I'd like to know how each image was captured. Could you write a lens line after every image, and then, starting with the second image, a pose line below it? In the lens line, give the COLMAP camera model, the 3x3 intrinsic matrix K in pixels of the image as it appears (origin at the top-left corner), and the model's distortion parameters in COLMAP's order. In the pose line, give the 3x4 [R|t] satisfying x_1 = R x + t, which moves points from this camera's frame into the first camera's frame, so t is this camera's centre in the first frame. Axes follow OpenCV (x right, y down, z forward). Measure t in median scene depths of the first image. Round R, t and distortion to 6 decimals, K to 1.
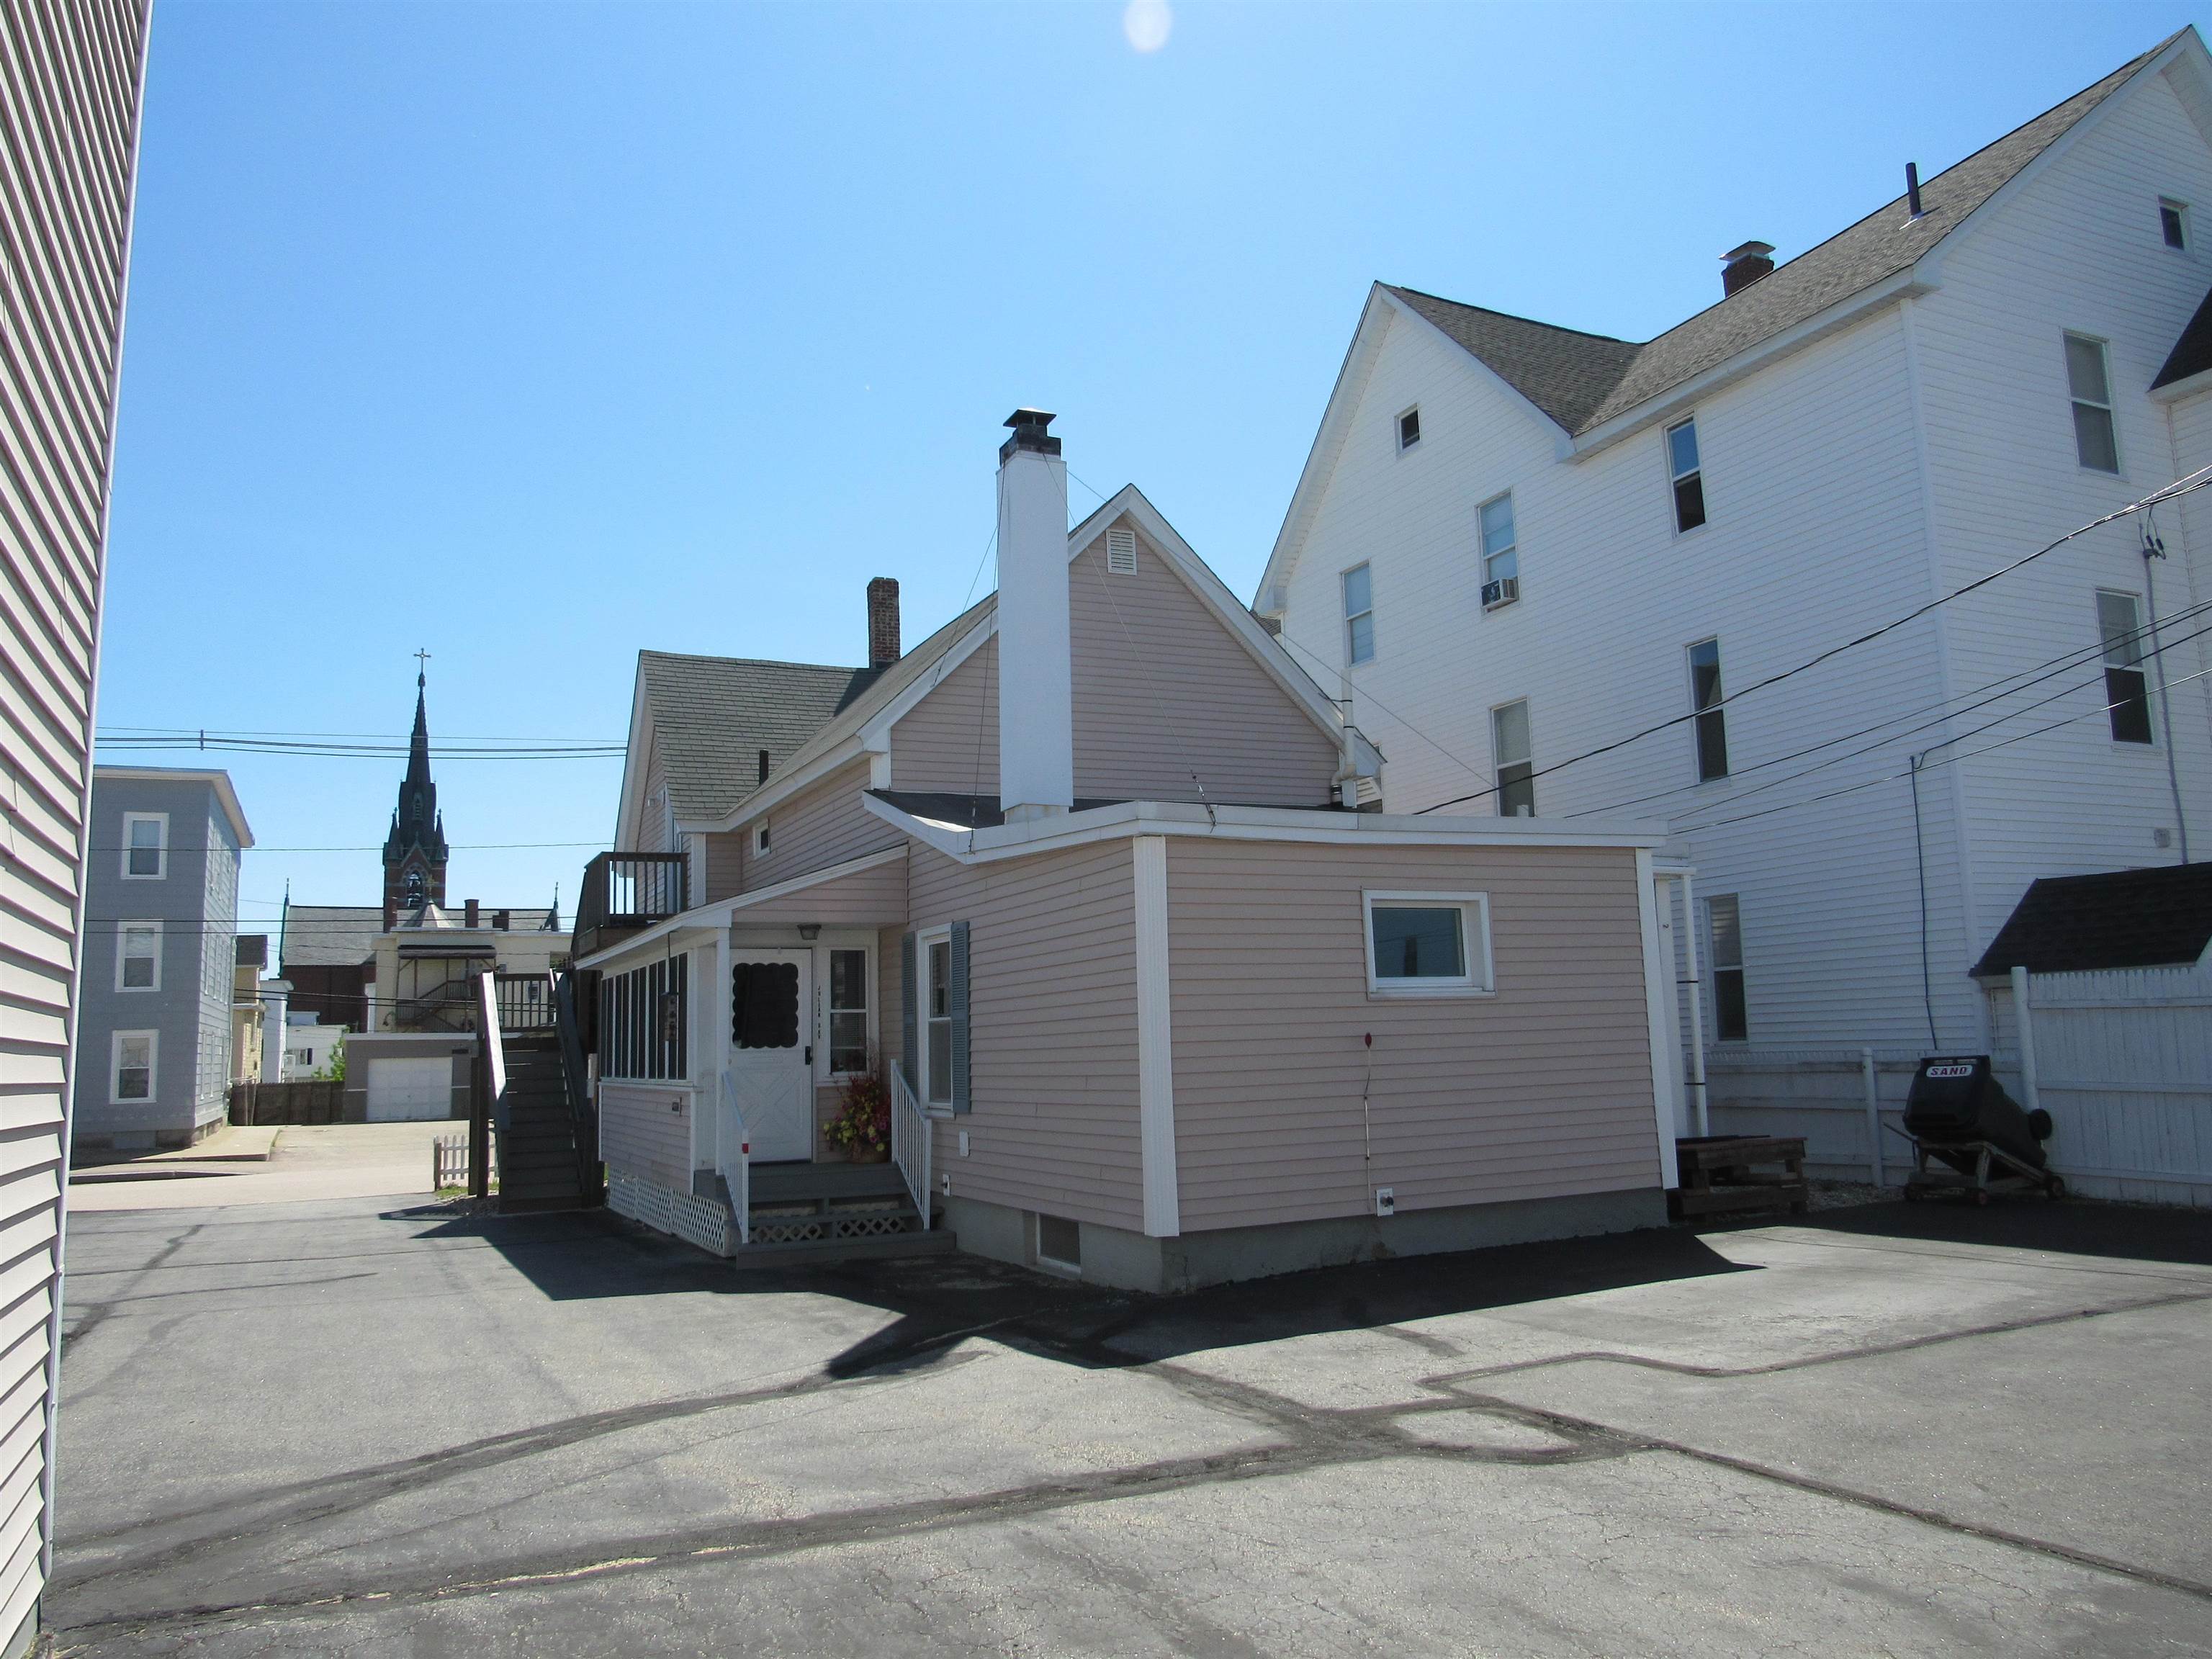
lens RADIAL K [[1608.2, 0, 1106.0], [0, 1608.2, 829.5], [0, 0, 1]] dist [-0.006983, 0.000361]
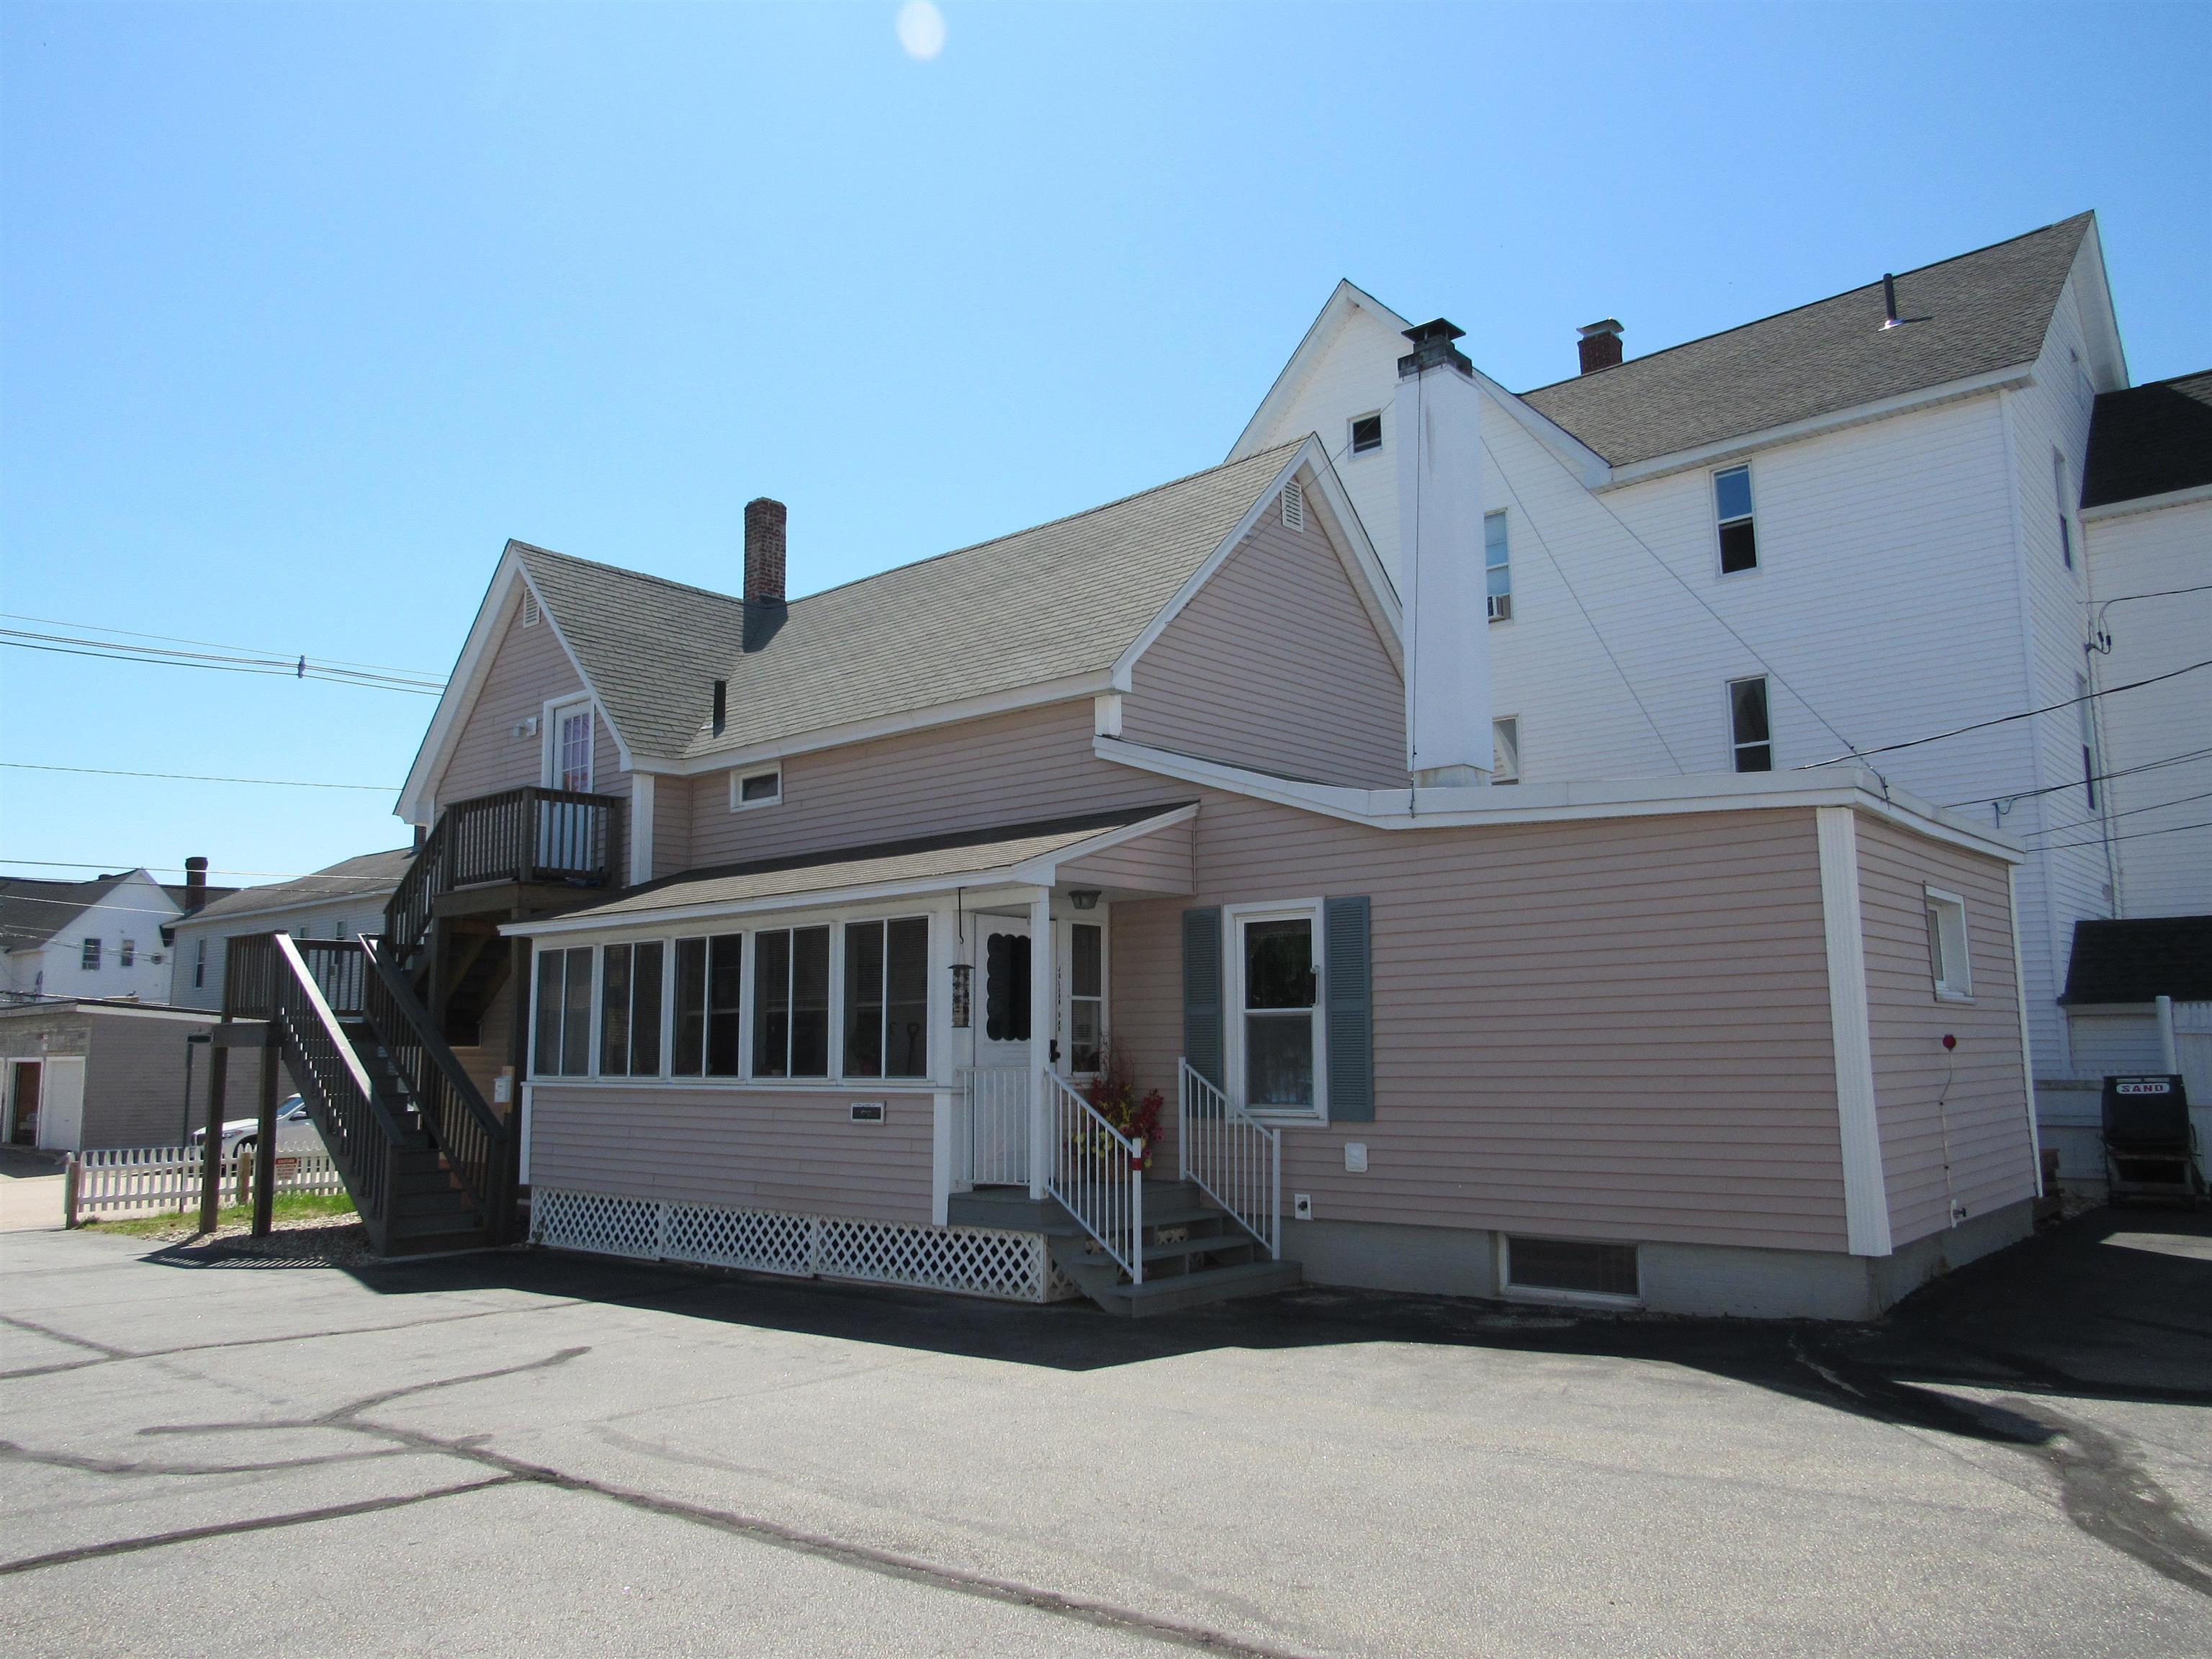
lens RADIAL K [[1608.2, 0, 1106.0], [0, 1608.2, 829.5], [0, 0, 1]] dist [-0.006983, 0.000361]
pose [[0.913498, 0.079651, 0.398969, -0.495753], [-0.072722, 0.996823, -0.032500, 0.053355], [-0.400290, 0.000675, 0.916388, 0.242797]]
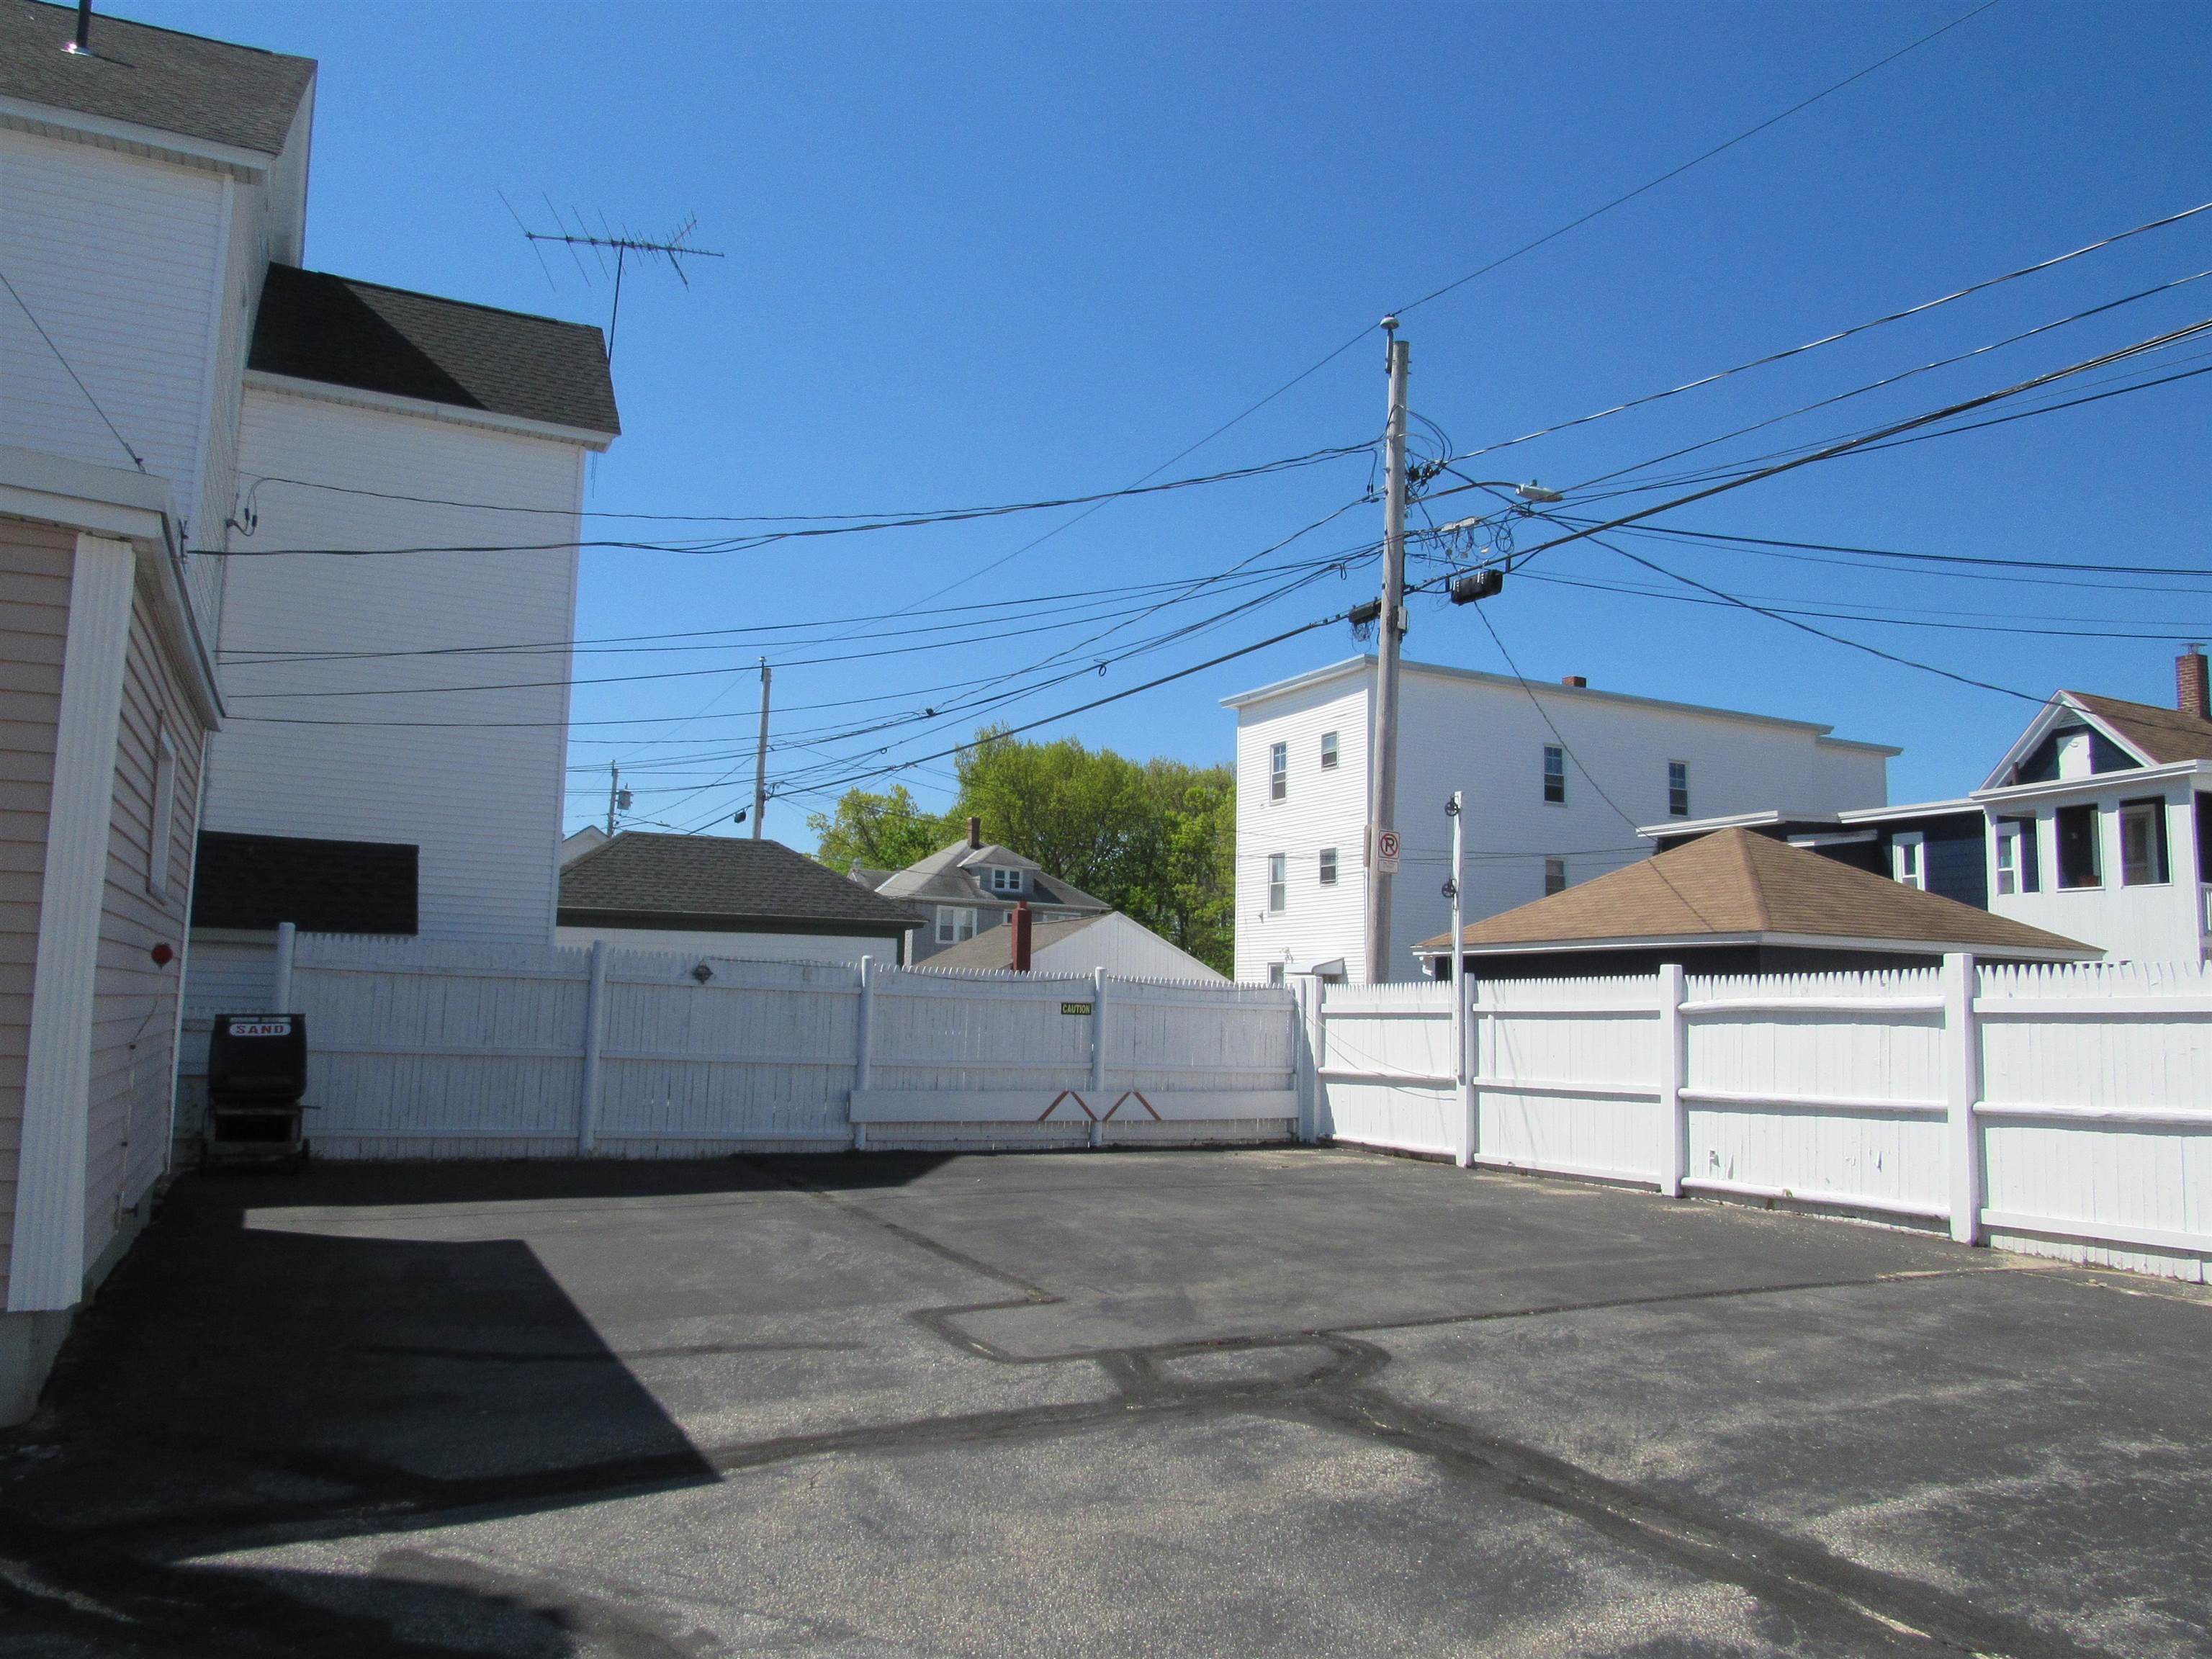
lens RADIAL K [[1576.9, 0, 1117.9], [0, 1576.9, 841.6], [0, 0, 1]] dist [-0.036047, 0.003410]
pose [[-0.032622, 0.142640, 0.989237, -0.331893], [-0.153724, 0.977270, -0.145984, 0.087153], [-0.987575, -0.156832, -0.009954, 0.471363]]
